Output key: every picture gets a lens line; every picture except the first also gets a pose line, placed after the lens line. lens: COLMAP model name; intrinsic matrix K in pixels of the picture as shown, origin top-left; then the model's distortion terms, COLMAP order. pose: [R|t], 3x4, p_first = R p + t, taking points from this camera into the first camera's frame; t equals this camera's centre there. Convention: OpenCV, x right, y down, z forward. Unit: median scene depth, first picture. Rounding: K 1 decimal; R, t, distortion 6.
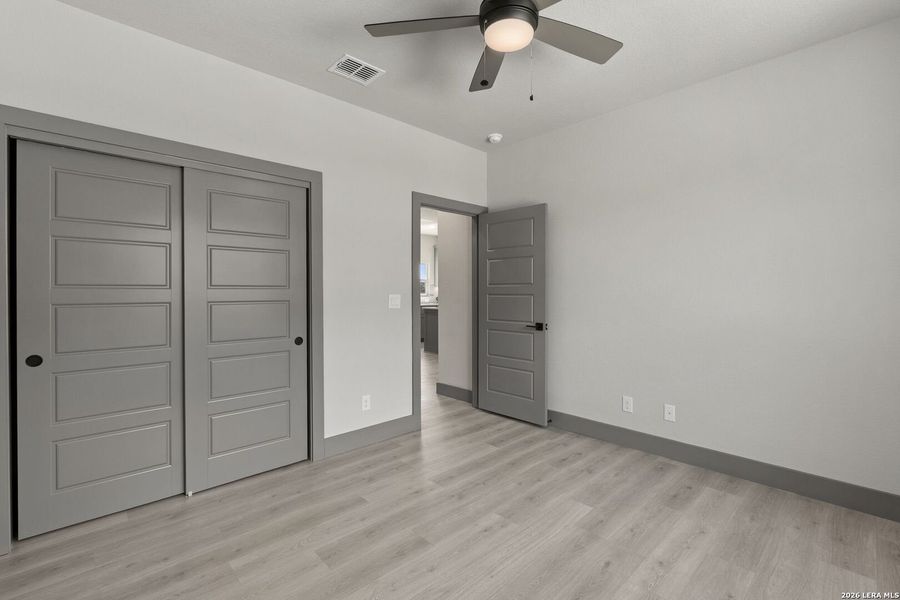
lens RADIAL K [[410.4, 0, 446.6], [0, 410.4, 291.6], [0, 0, 1]] dist [0.001261, 0.000435]
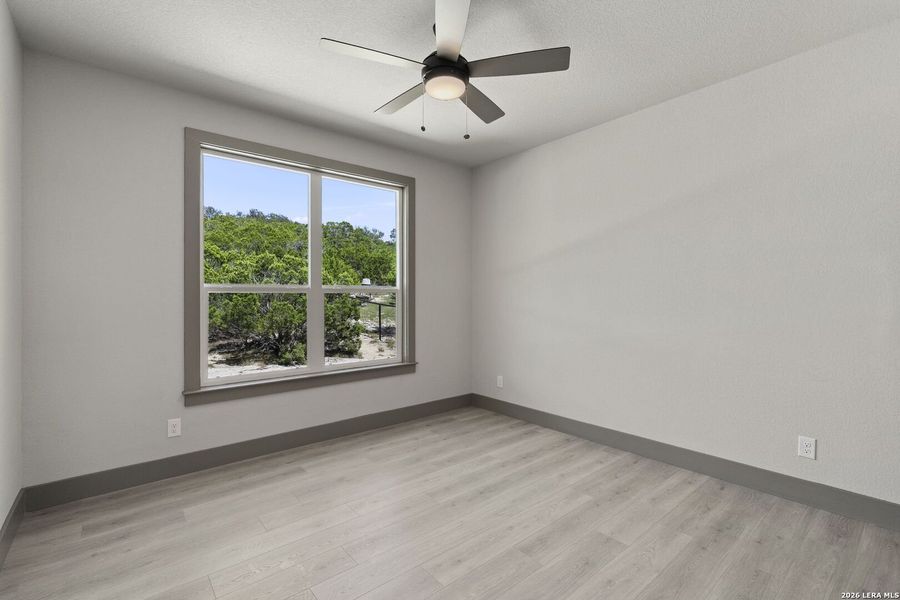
lens RADIAL K [[410.4, 0, 446.6], [0, 410.4, 291.6], [0, 0, 1]] dist [0.001261, 0.000435]
pose [[-0.998040, 0.005103, 0.062378, 0.067511], [0.004516, 0.999944, -0.009547, -0.006137], [-0.062423, -0.009247, -0.998007, 2.026059]]
